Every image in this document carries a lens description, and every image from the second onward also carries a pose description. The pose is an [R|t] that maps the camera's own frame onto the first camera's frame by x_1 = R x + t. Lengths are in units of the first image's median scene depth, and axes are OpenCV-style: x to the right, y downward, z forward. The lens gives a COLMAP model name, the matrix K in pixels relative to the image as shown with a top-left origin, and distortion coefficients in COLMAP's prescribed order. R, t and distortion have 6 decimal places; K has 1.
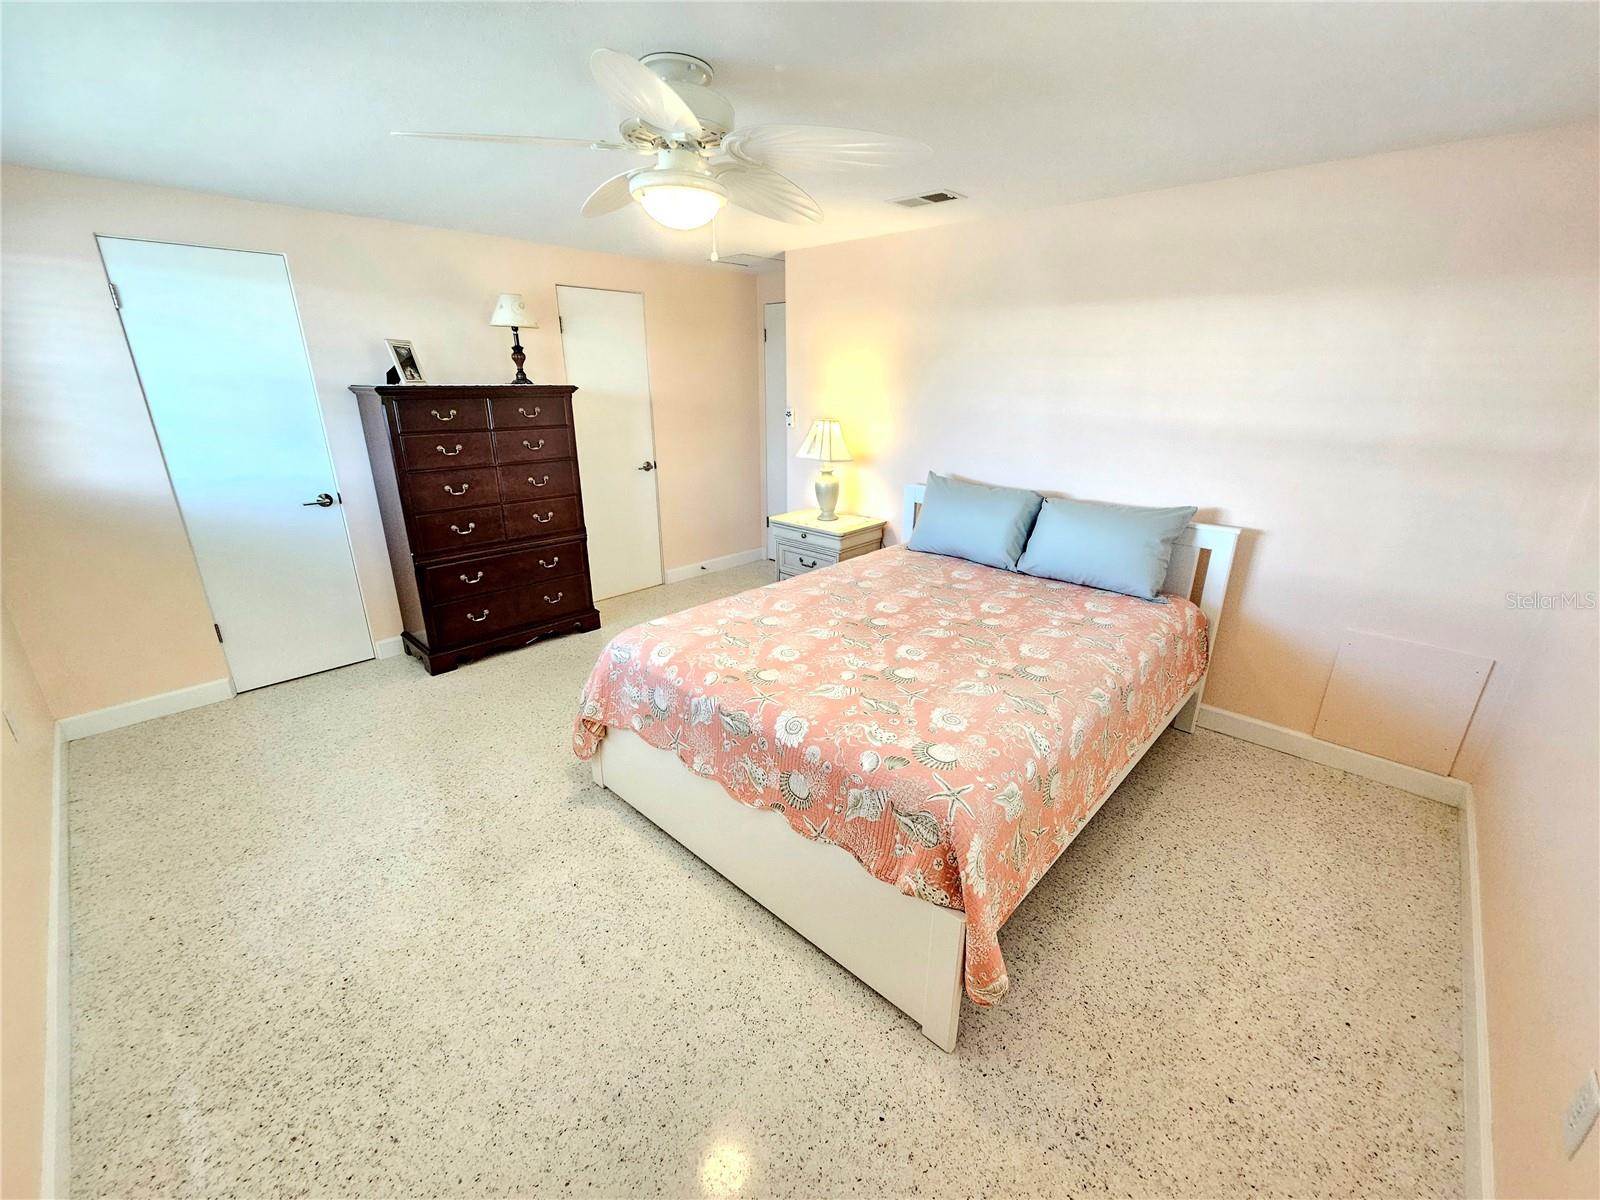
lens RADIAL K [[657.9, 0, 806.4], [0, 657.9, 604.9], [0, 0, 1]] dist [0.002085, -0.000106]
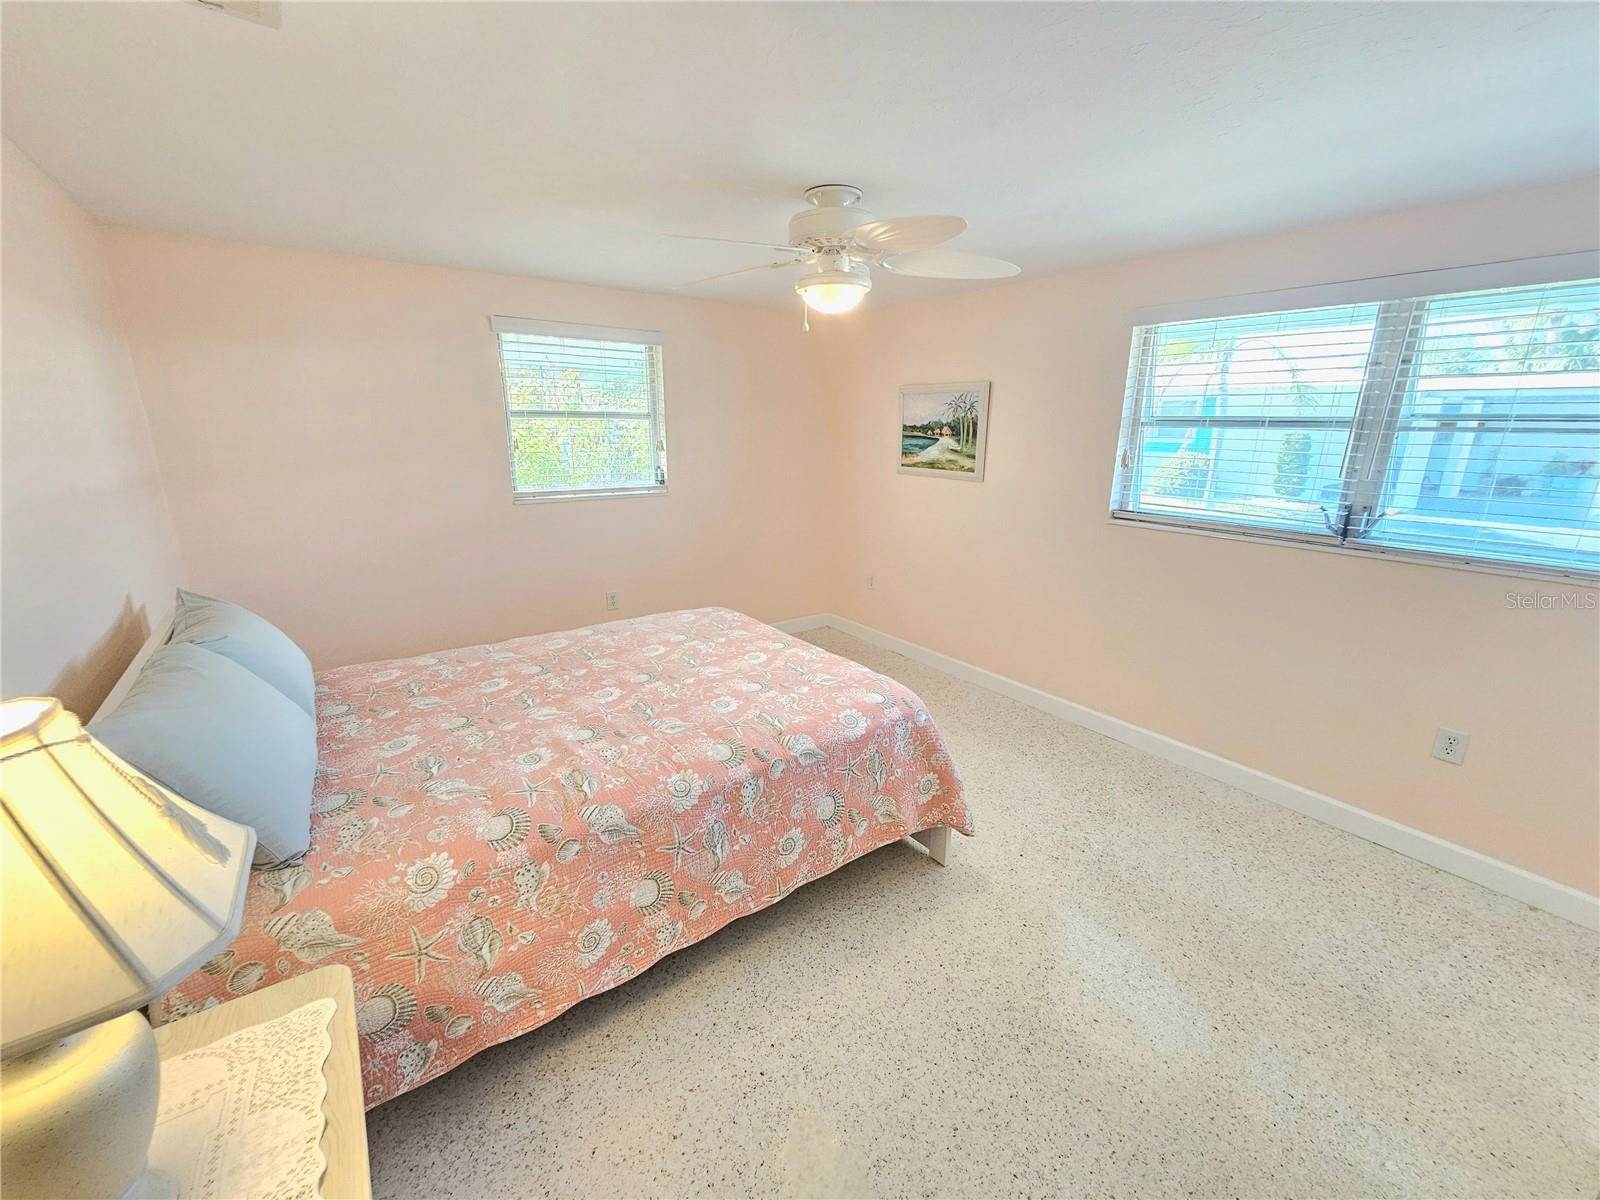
lens RADIAL K [[657.9, 0, 806.4], [0, 657.9, 604.9], [0, 0, 1]] dist [0.002085, -0.000106]
pose [[-0.983023, -0.060848, 0.173097, -0.272689], [0.049169, 0.821541, 0.568025, -0.570425], [-0.176769, 0.566893, -0.804602, 1.612002]]
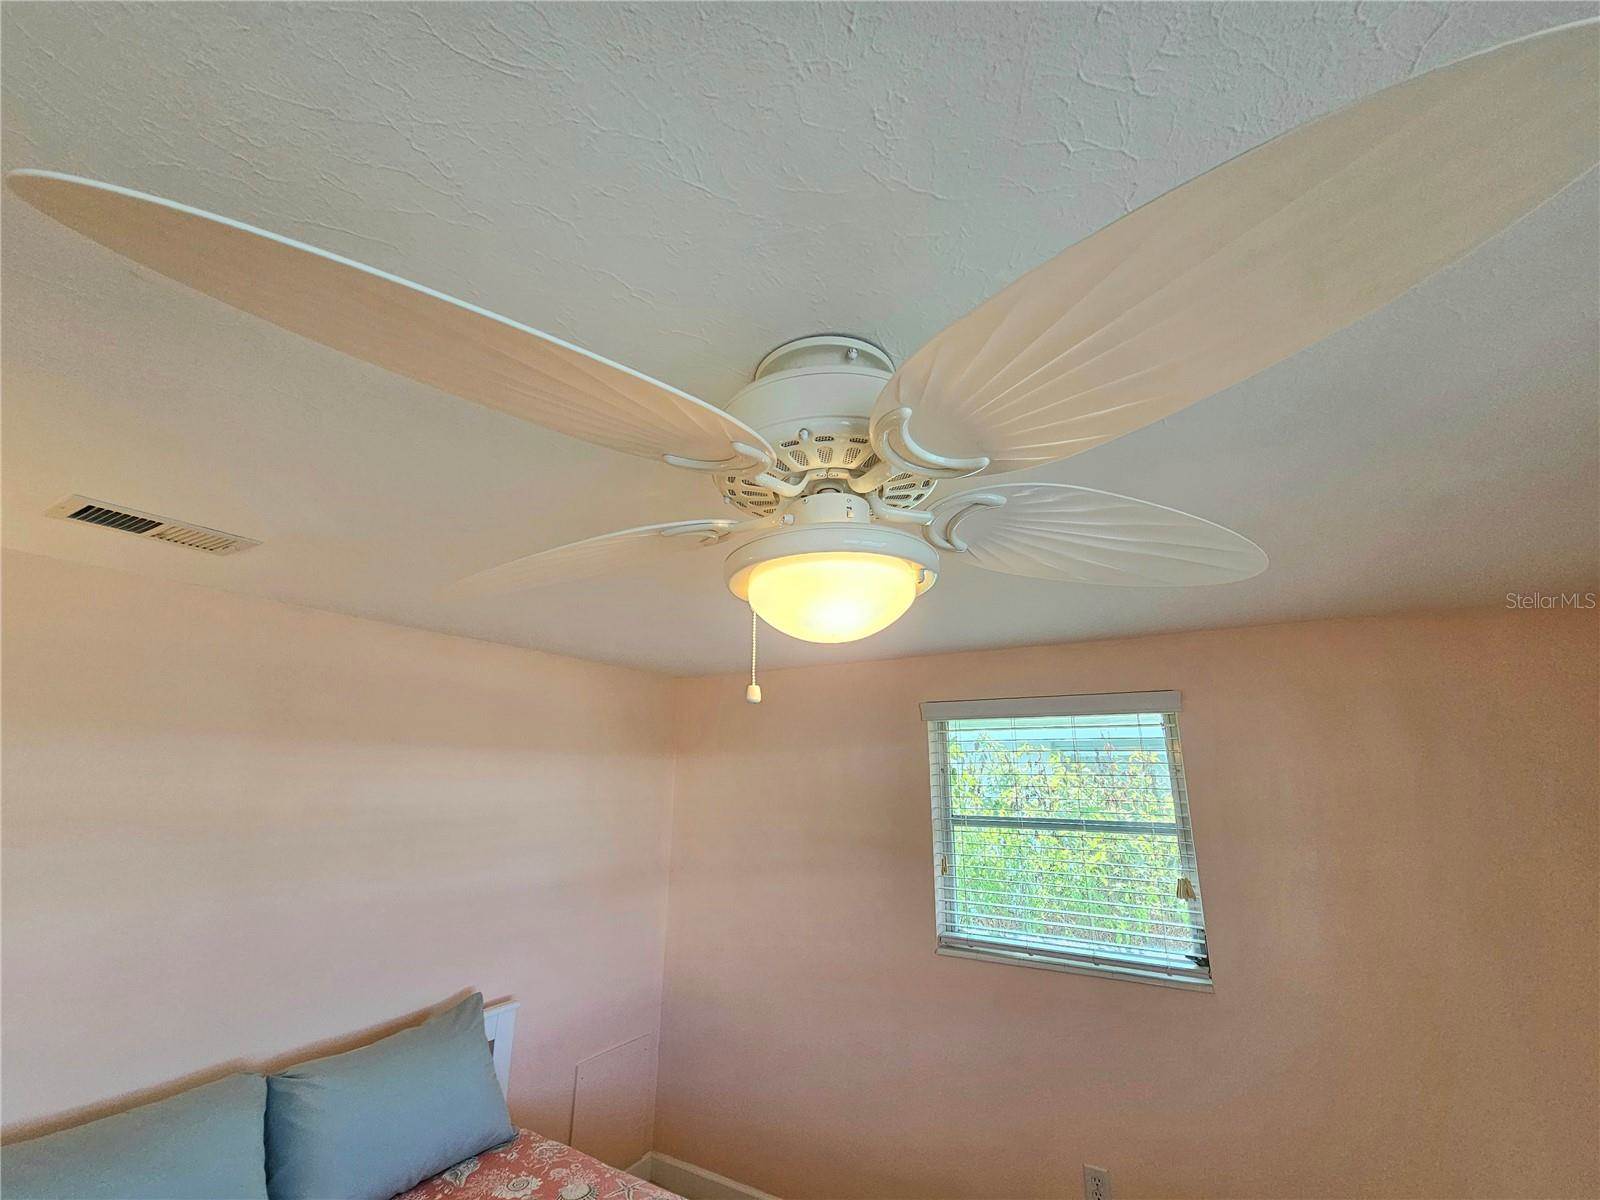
lens RADIAL K [[657.9, 0, 806.4], [0, 657.9, 604.9], [0, 0, 1]] dist [0.002085, -0.000106]
pose [[-0.215939, 0.243782, 0.945484, -0.426220], [0.314038, 0.934220, -0.169154, -0.361857], [-0.924527, 0.260391, -0.278292, 0.781863]]
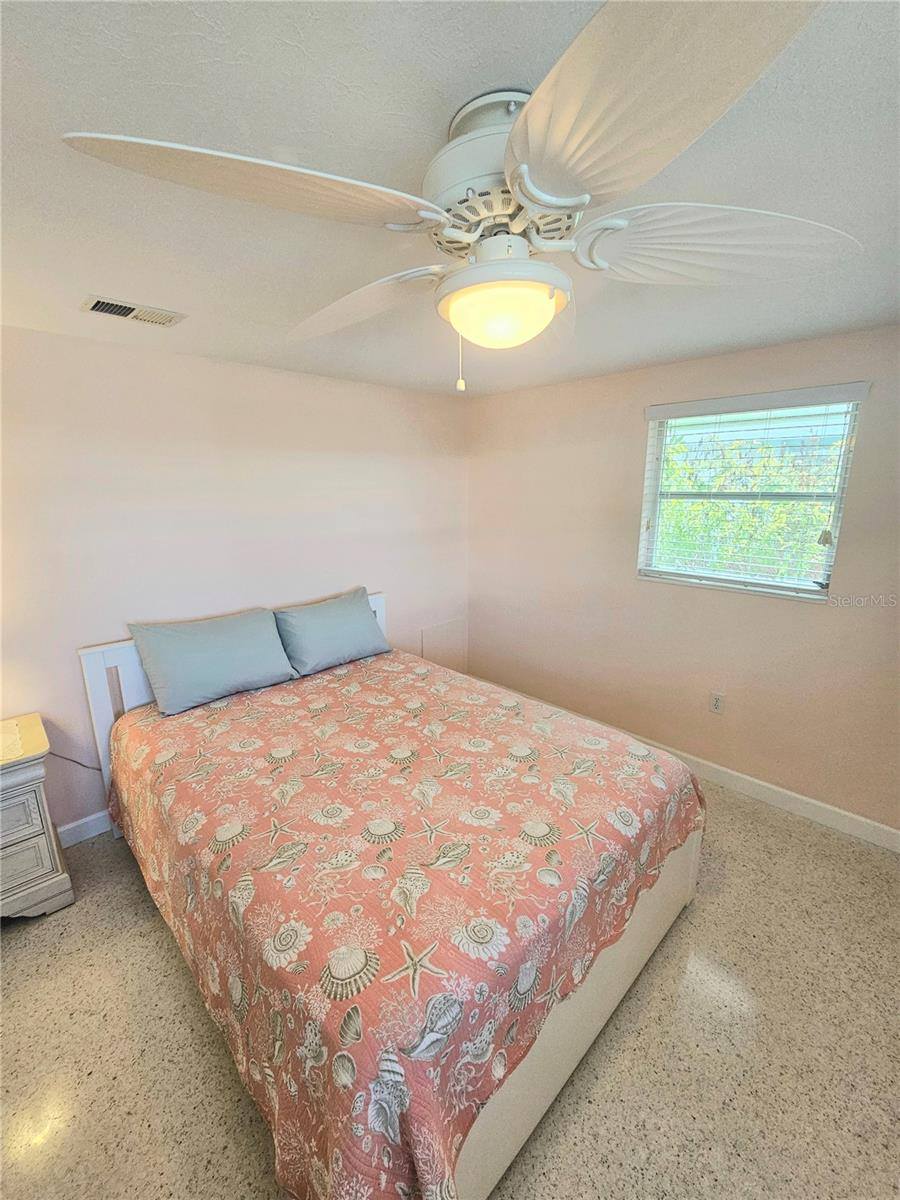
lens RADIAL K [[492.0, 0, 449.0], [0, 492.0, 601.5], [0, 0, 1]] dist [-0.003073, 0.000117]
pose [[0.046763, -0.235154, 0.970833, -0.541868], [0.336314, 0.918861, 0.206366, -0.308314], [-0.940588, 0.316855, 0.122054, 0.744556]]
